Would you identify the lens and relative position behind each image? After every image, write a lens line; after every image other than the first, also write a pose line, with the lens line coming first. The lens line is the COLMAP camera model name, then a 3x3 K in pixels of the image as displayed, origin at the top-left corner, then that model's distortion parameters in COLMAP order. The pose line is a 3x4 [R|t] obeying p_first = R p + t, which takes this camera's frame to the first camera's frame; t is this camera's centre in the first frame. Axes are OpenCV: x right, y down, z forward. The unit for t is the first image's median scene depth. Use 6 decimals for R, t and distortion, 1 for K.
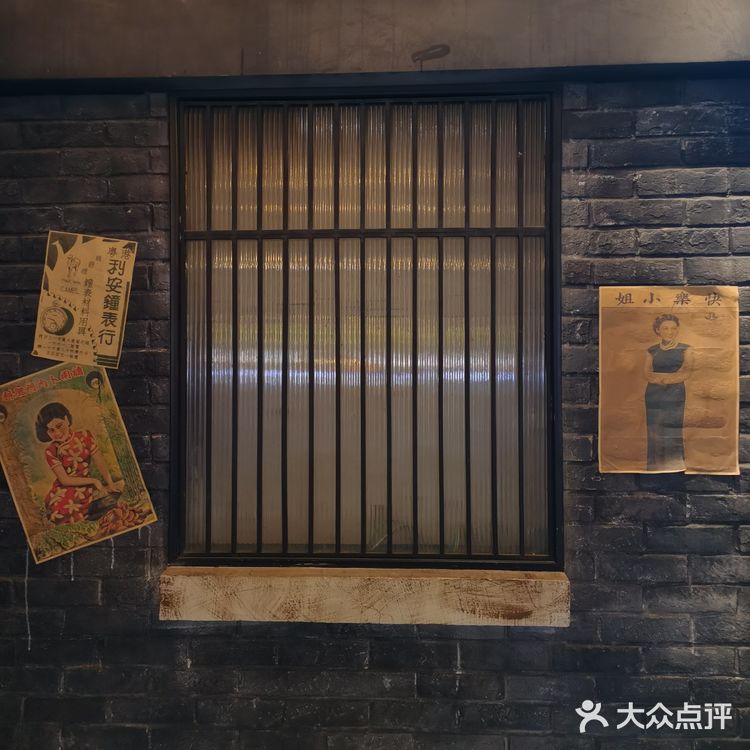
lens RADIAL K [[772.5, 0, 374.0], [0, 772.5, 377.6], [0, 0, 1]] dist [0.042328, 0.000000]
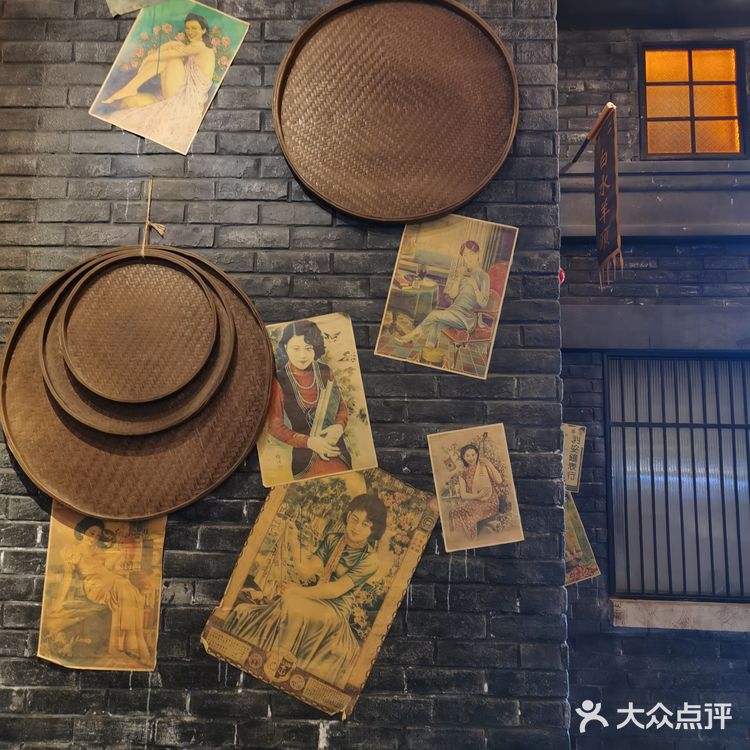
lens RADIAL K [[772.5, 0, 375.7], [0, 772.5, 372.5], [0, 0, 1]] dist [0.042328, 0.000000]
pose [[0.999634, 0.024452, 0.011581, -0.866530], [-0.022811, 0.991860, -0.125277, -0.054906], [-0.014550, 0.124967, 0.992054, -0.947110]]
